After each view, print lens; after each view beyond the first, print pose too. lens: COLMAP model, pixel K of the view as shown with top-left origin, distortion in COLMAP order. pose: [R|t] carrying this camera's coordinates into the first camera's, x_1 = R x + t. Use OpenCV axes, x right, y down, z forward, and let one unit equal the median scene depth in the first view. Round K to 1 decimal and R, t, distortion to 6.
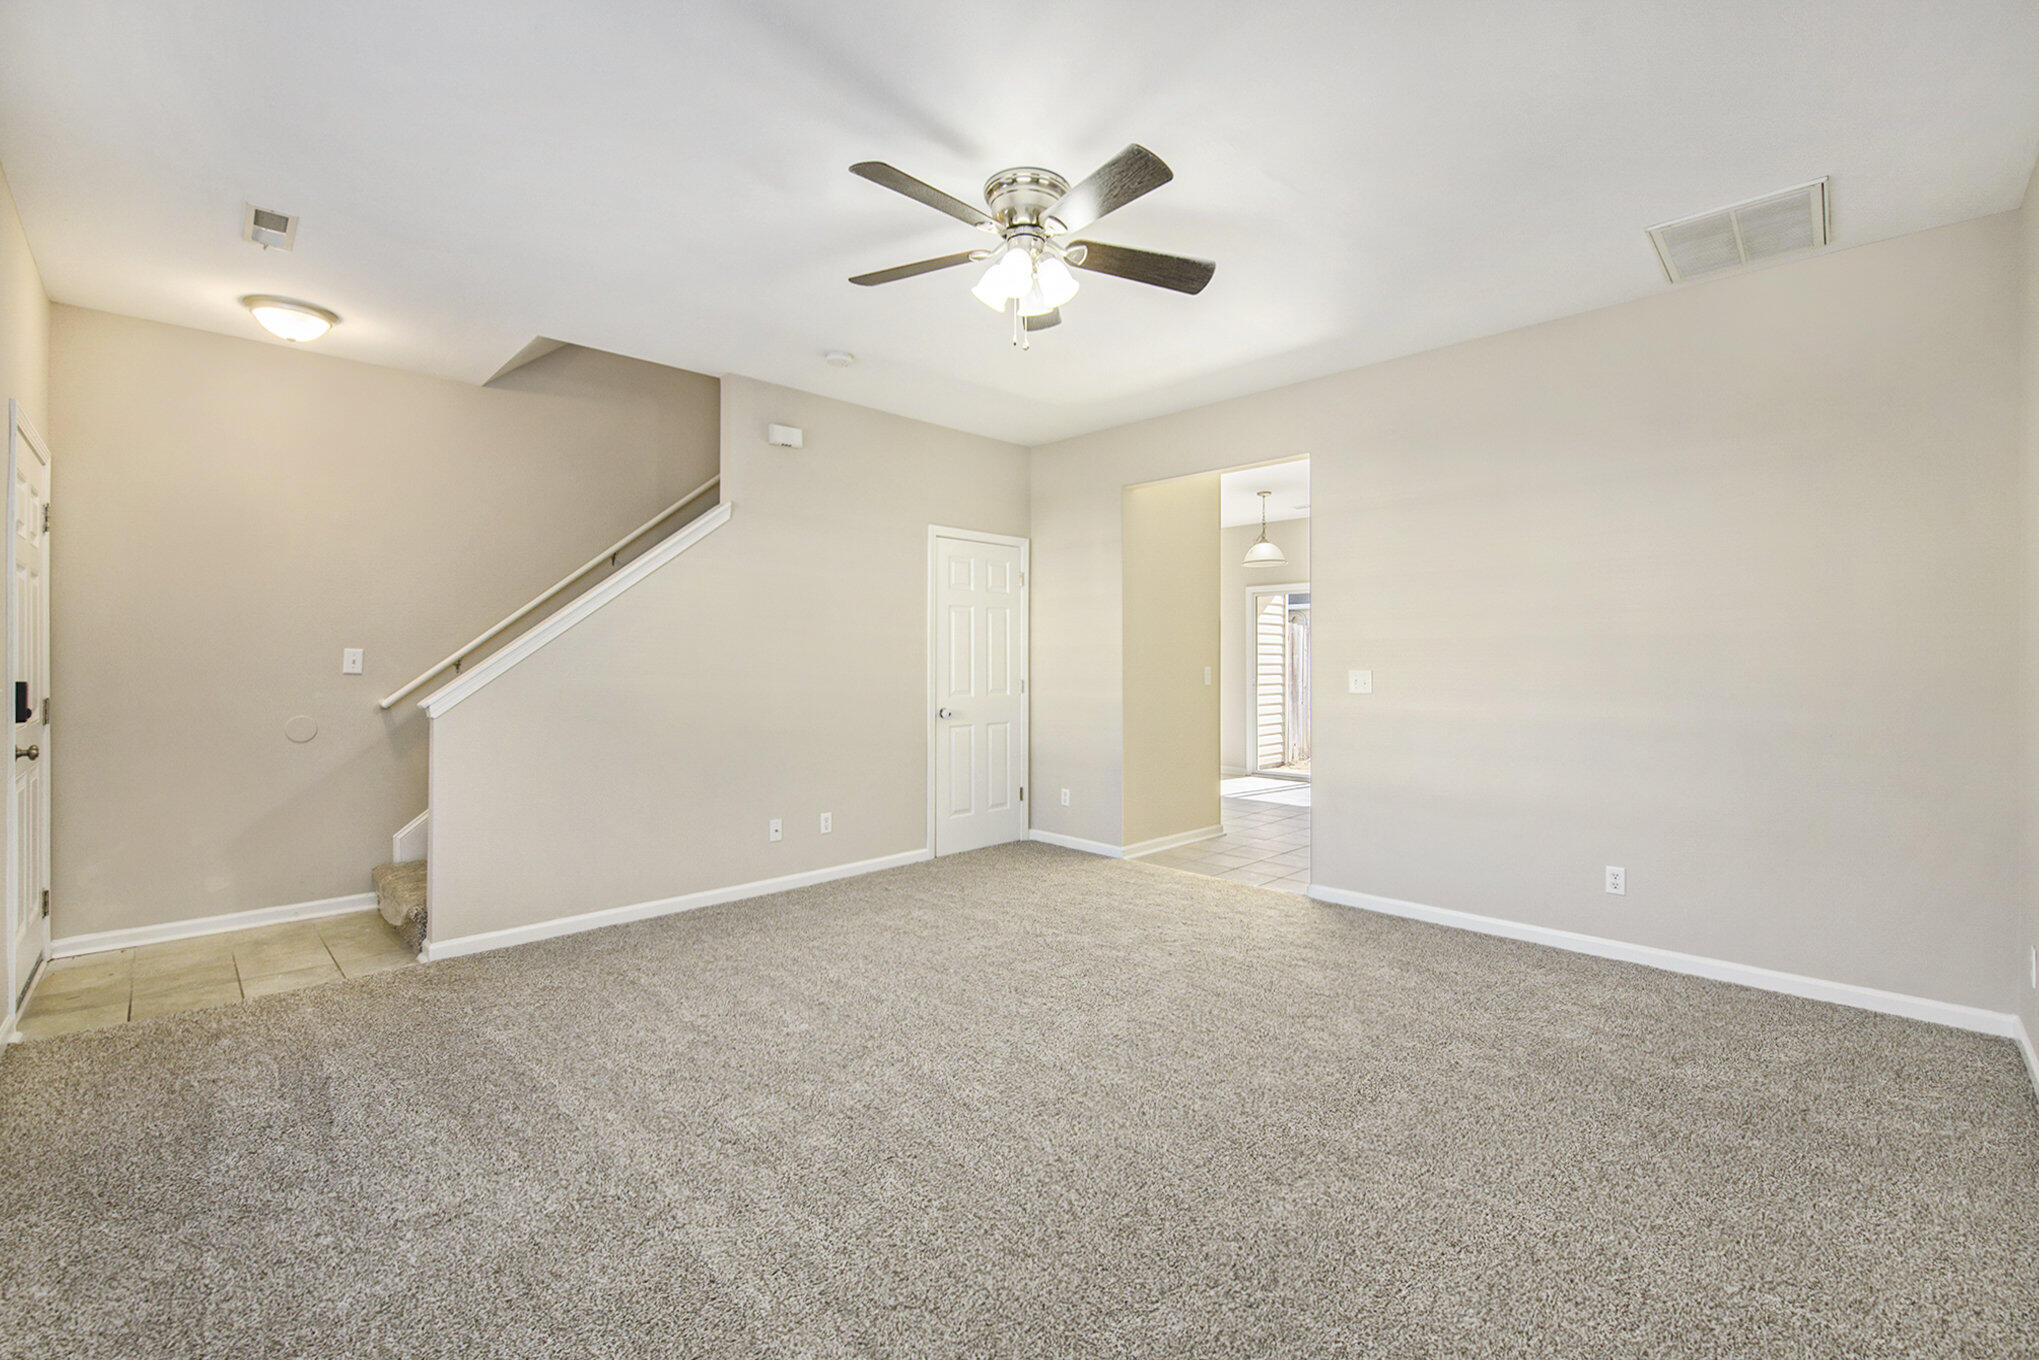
lens RADIAL K [[842.9, 0, 1032.4], [0, 842.9, 667.9], [0, 0, 1]] dist [0.000134, -0.000068]
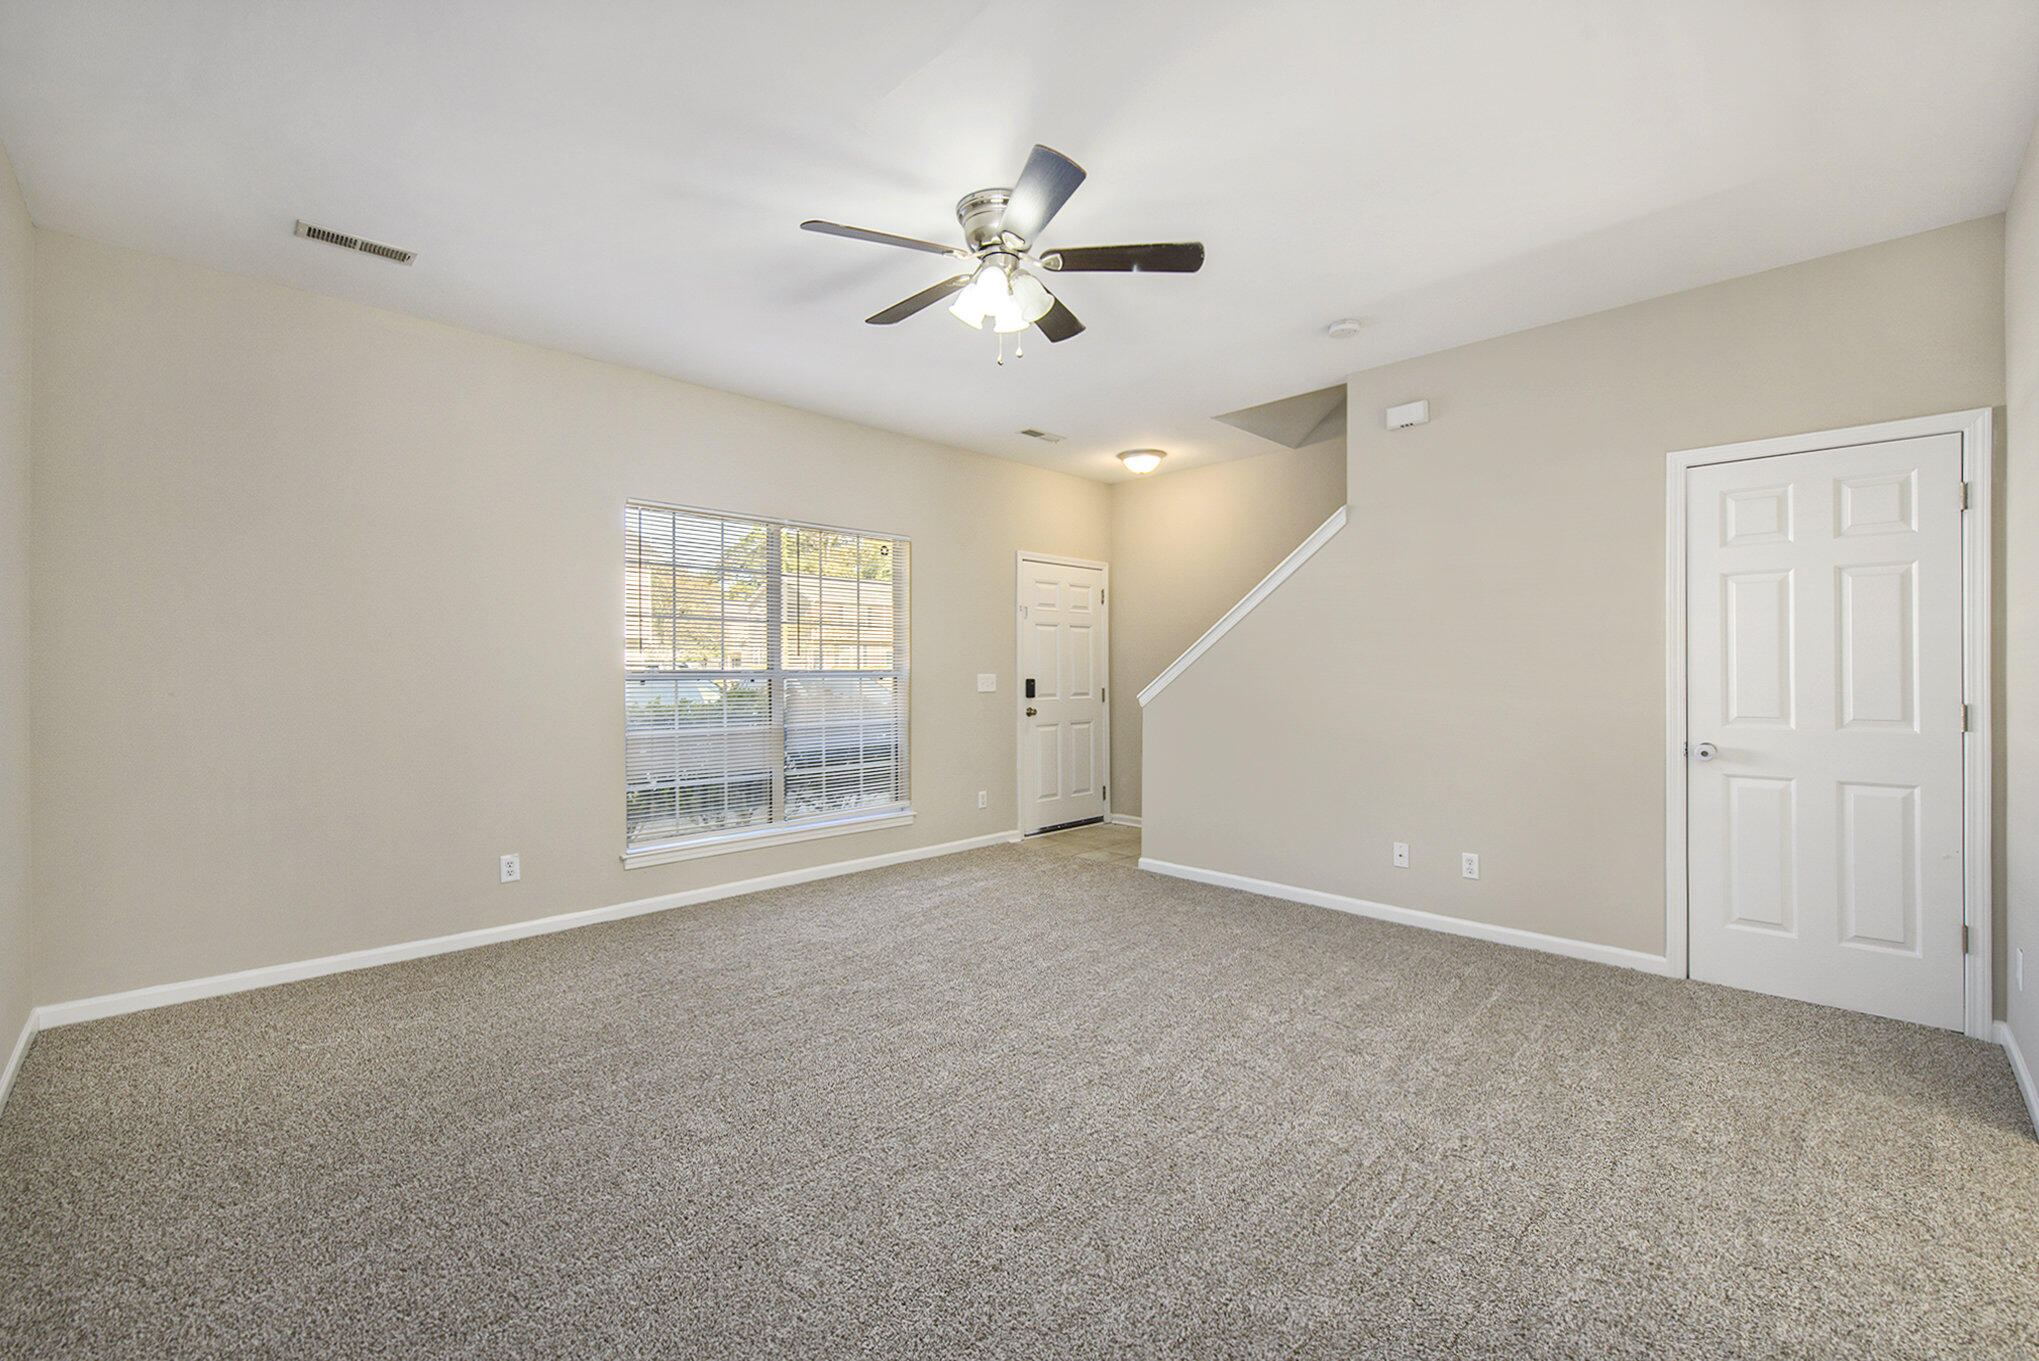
lens RADIAL K [[842.9, 0, 1032.4], [0, 842.9, 672.5], [0, 0, 1]] dist [0.000134, -0.000068]
pose [[0.016054, 0.000773, -0.999871, 0.589423], [-0.008907, 0.999960, 0.000630, 0.000149], [0.999831, 0.008896, 0.016061, 0.588695]]
